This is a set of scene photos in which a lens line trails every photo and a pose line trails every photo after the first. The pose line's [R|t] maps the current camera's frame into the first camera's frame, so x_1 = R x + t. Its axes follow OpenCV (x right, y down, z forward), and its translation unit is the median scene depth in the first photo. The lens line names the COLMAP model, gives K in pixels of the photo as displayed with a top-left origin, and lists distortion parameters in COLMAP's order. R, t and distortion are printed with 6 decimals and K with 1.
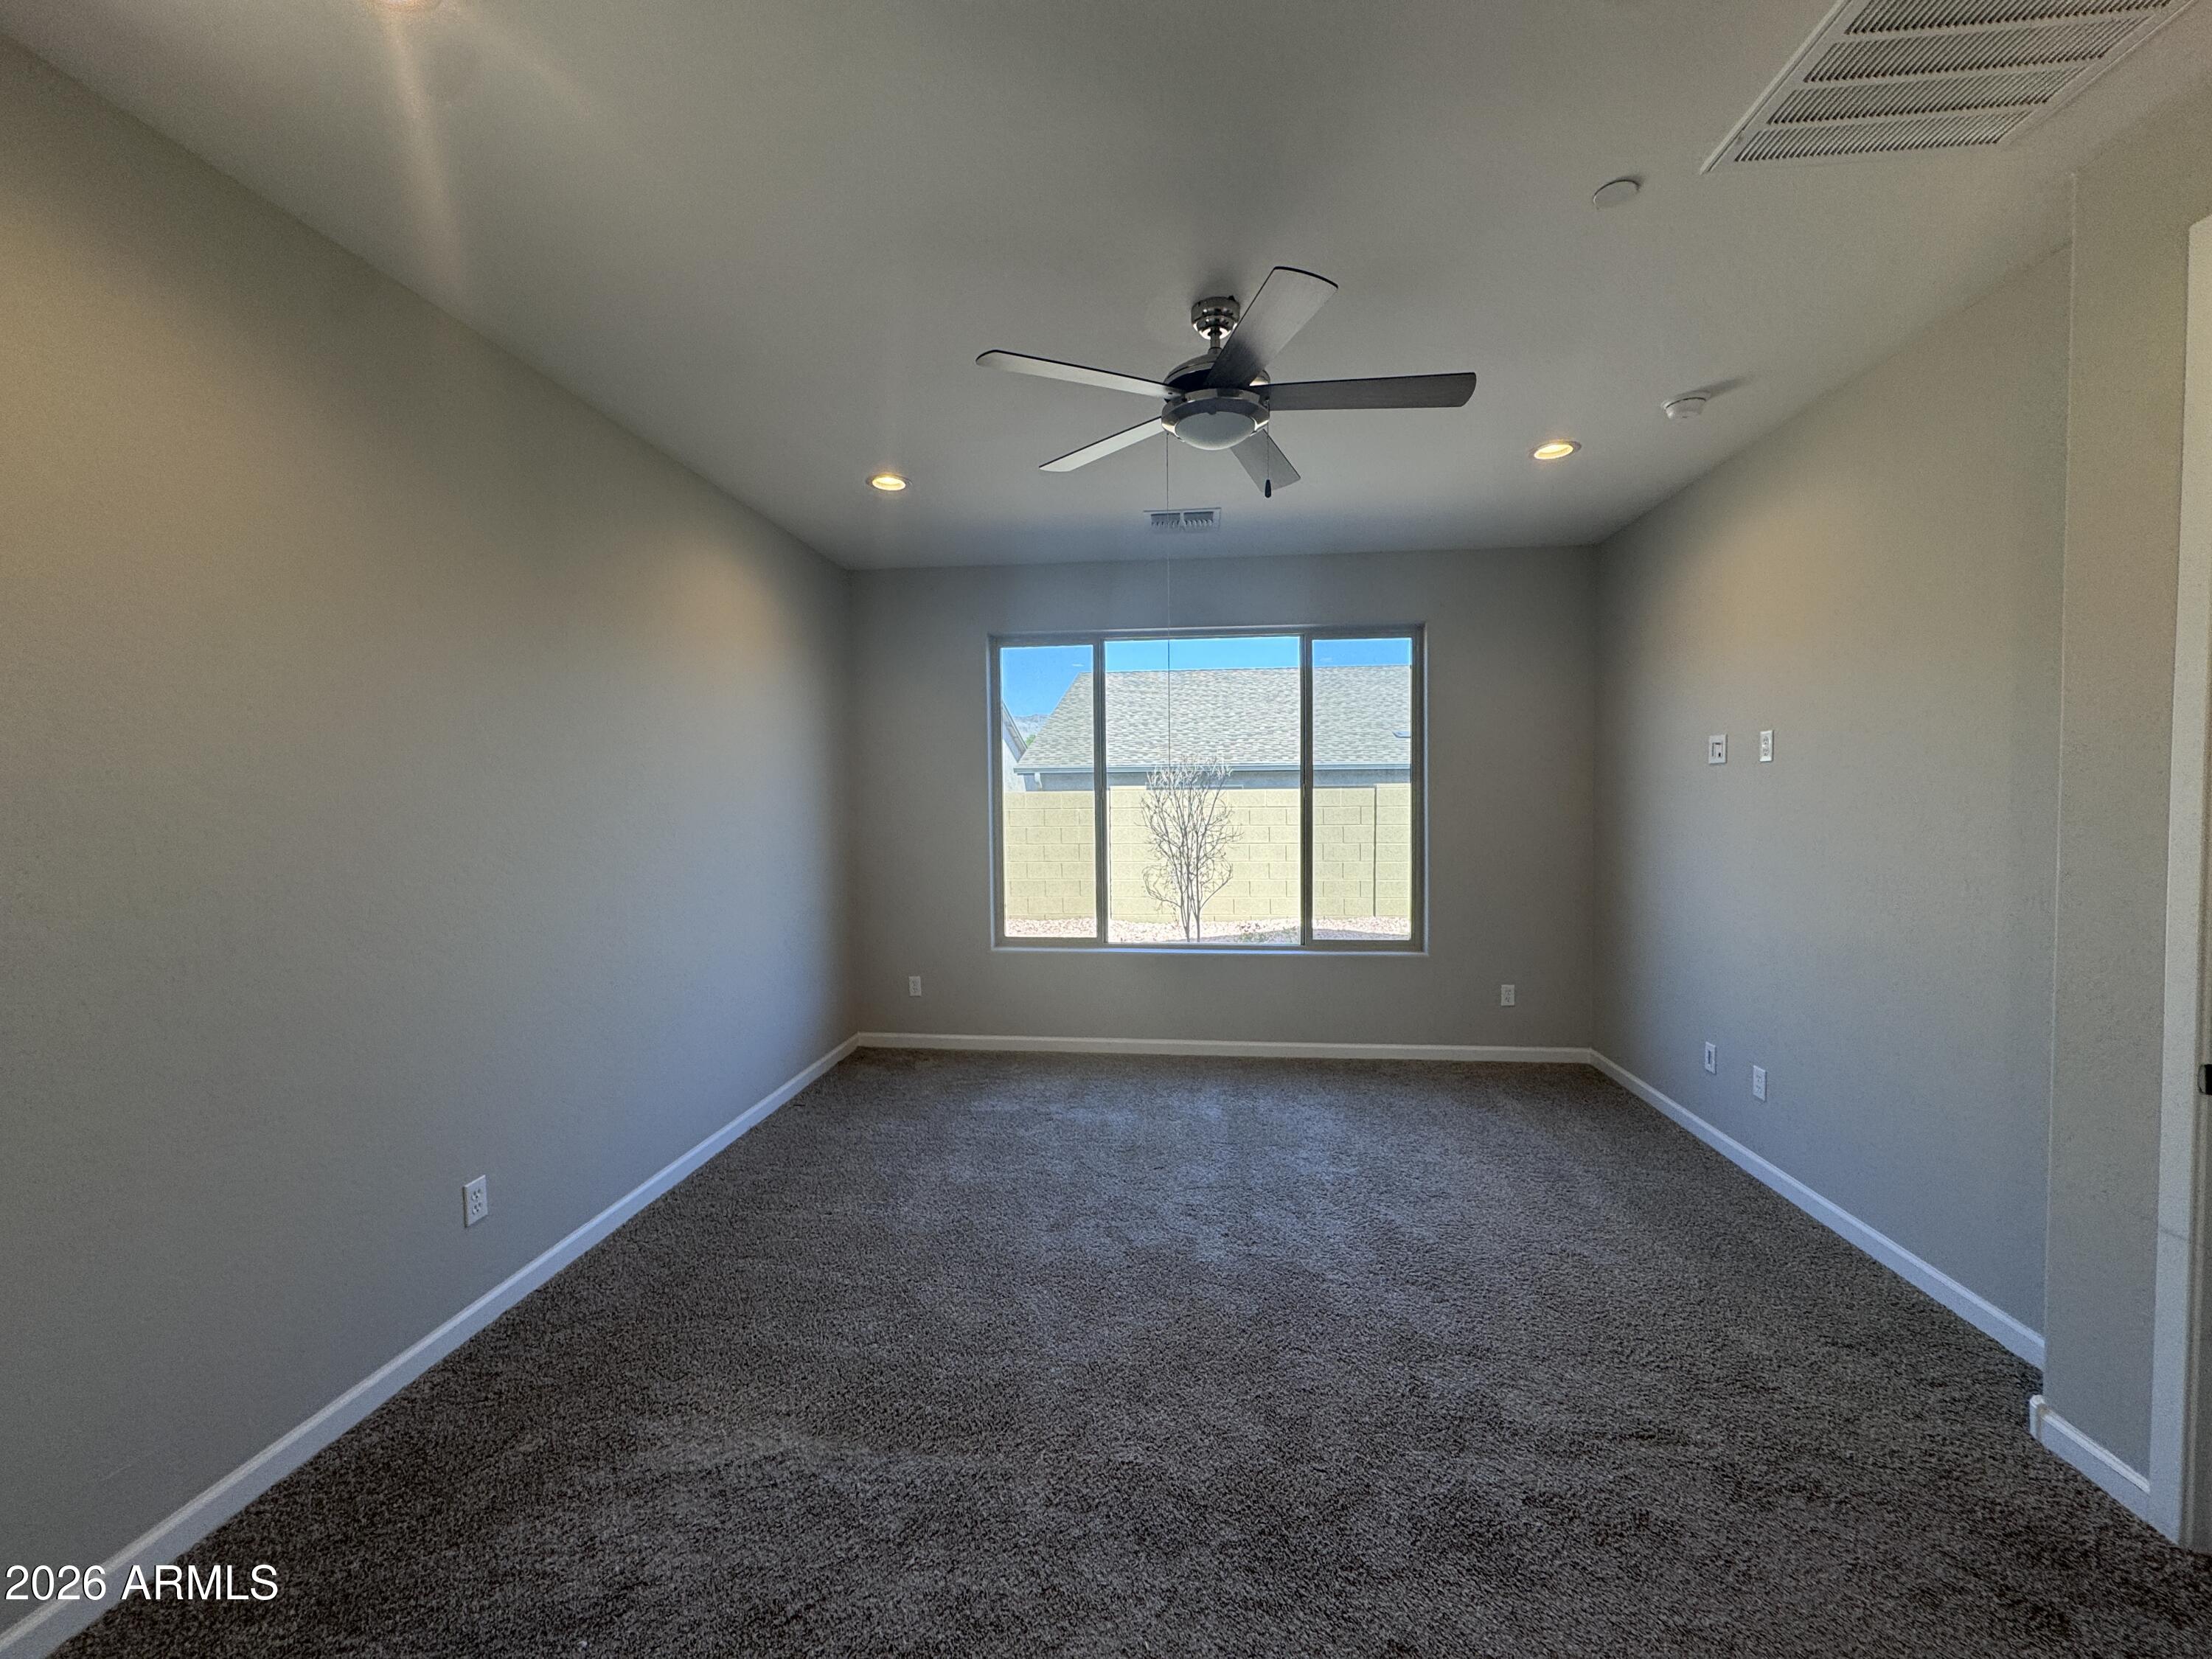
lens RADIAL K [[883.4, 0, 1101.3], [0, 883.4, 828.1], [0, 0, 1]] dist [0.000093, 0.000043]
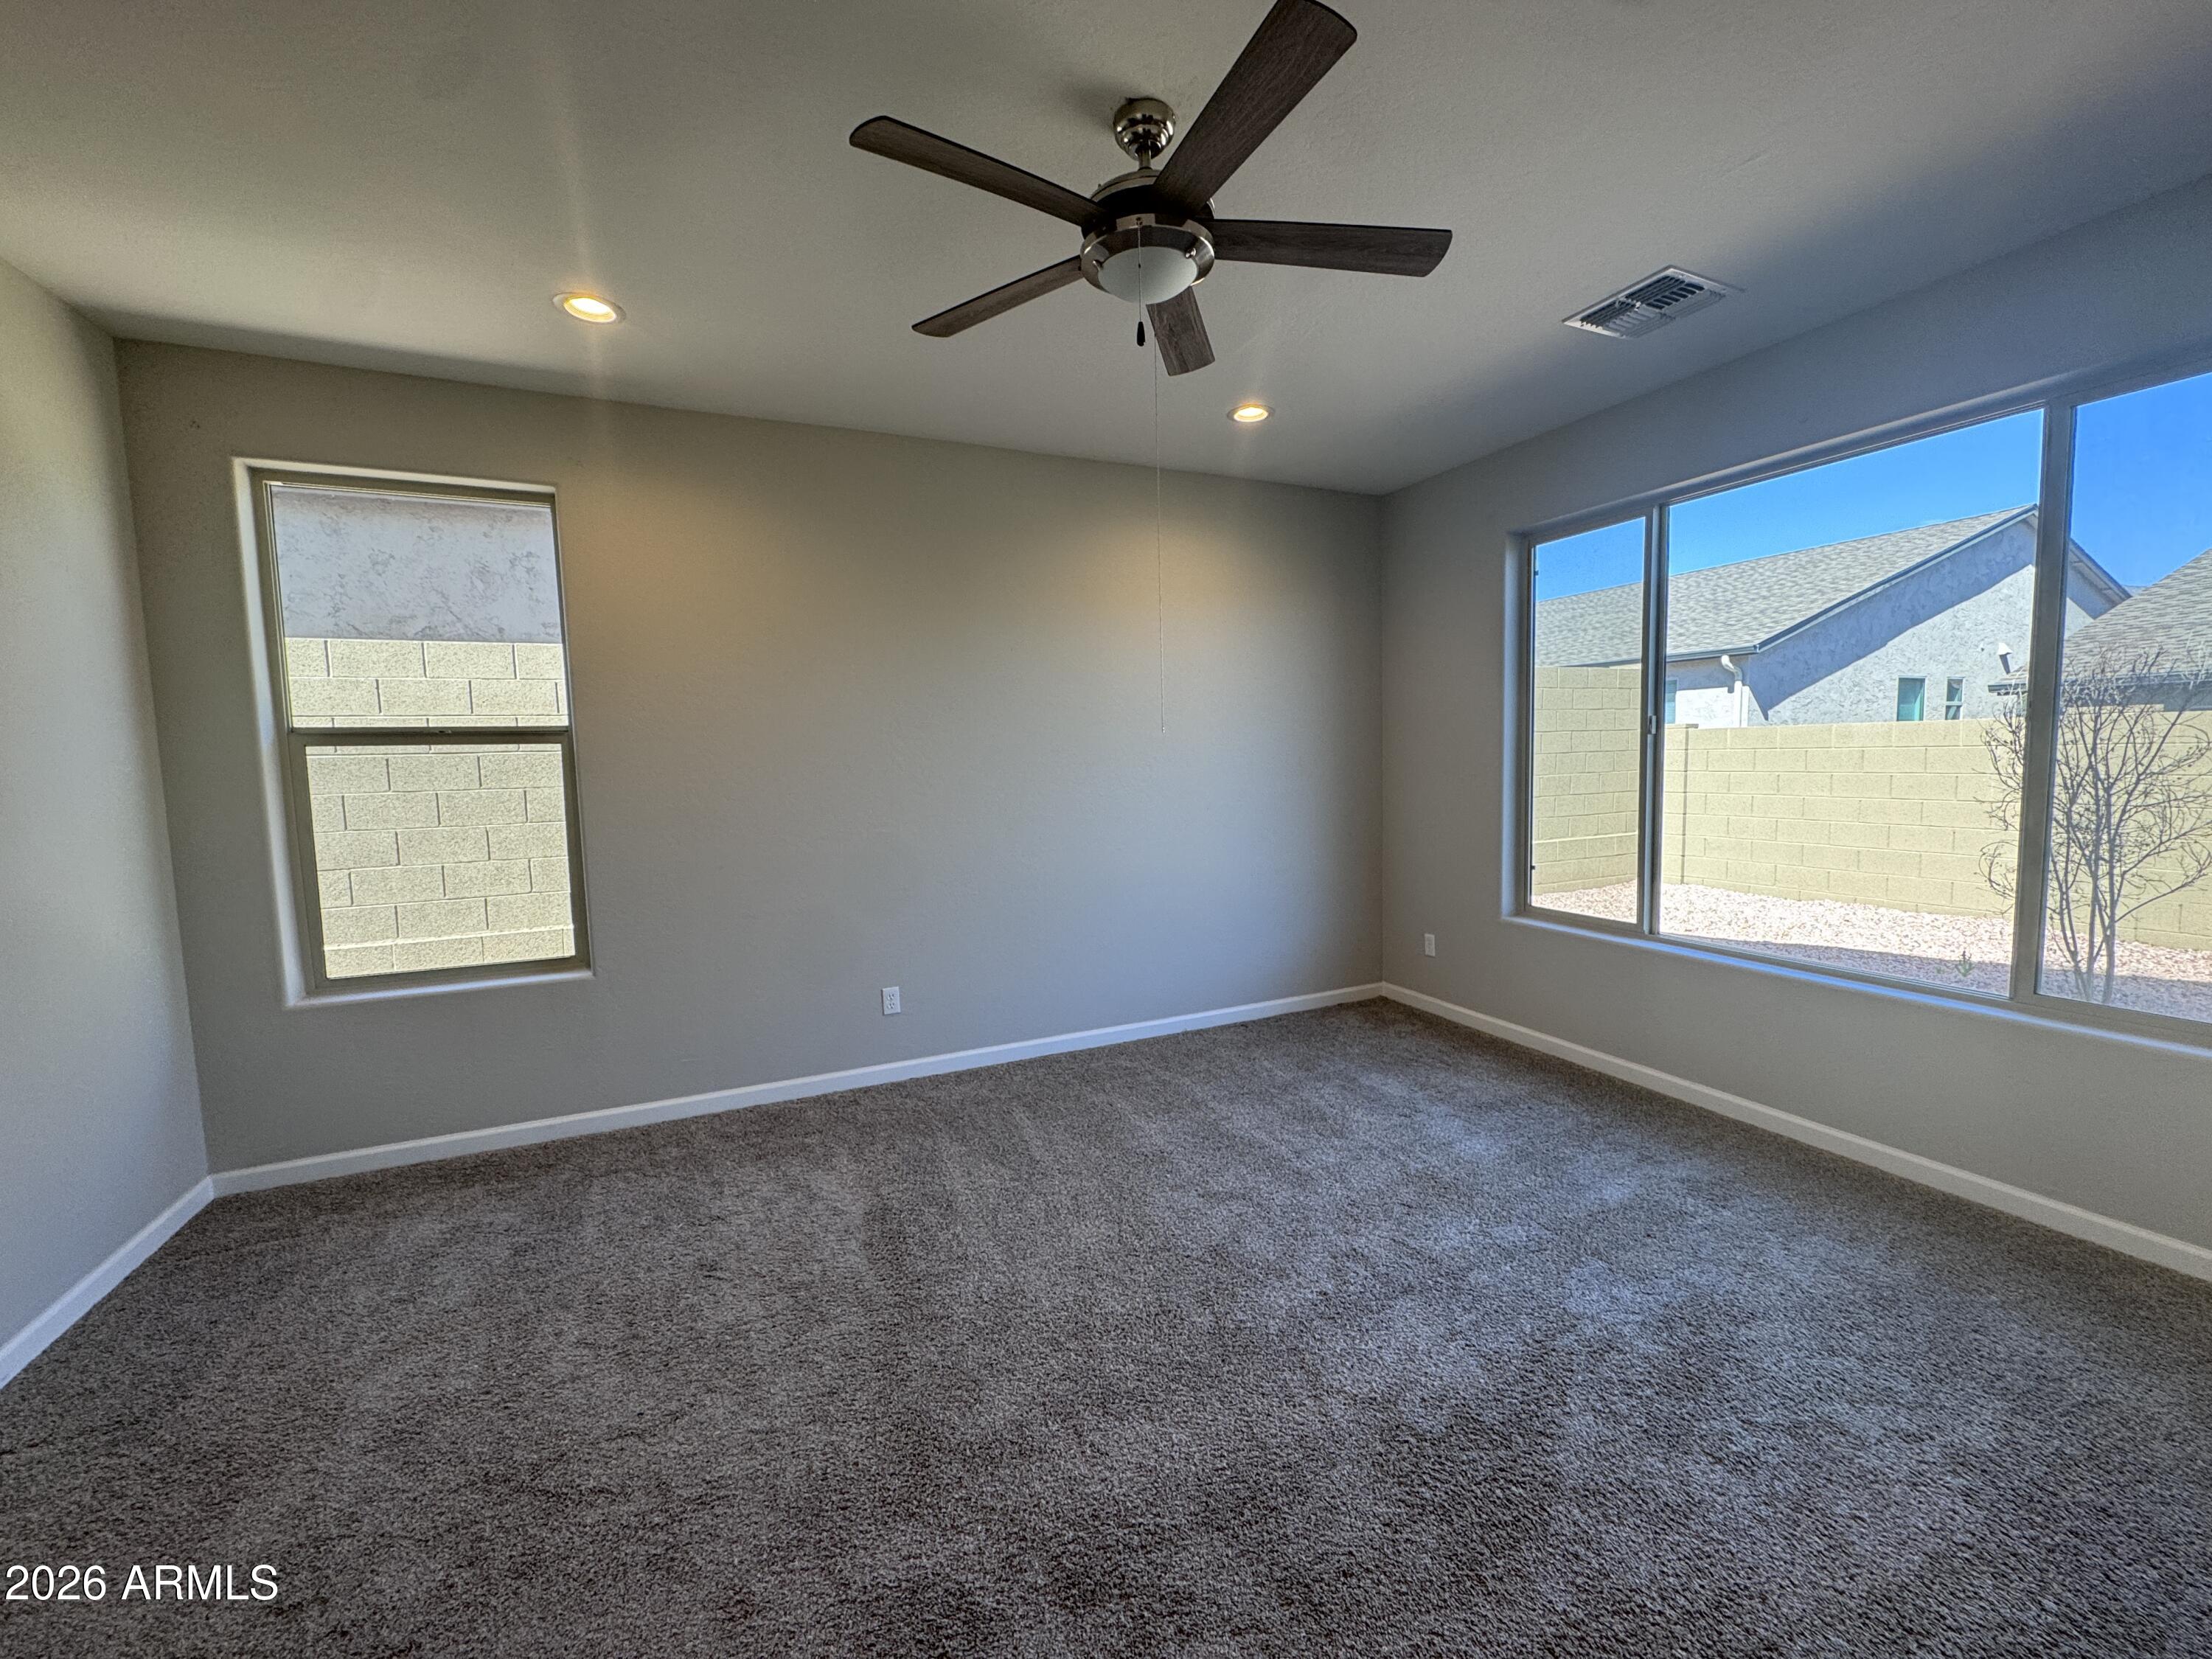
lens RADIAL K [[883.4, 0, 1102.9], [0, 883.4, 829.8], [0, 0, 1]] dist [0.000093, 0.000043]
pose [[0.512022, 0.072654, -0.855894, 0.481898], [-0.014333, 0.997000, 0.076057, -0.003985], [0.858853, -0.026675, 0.511528, 0.313049]]
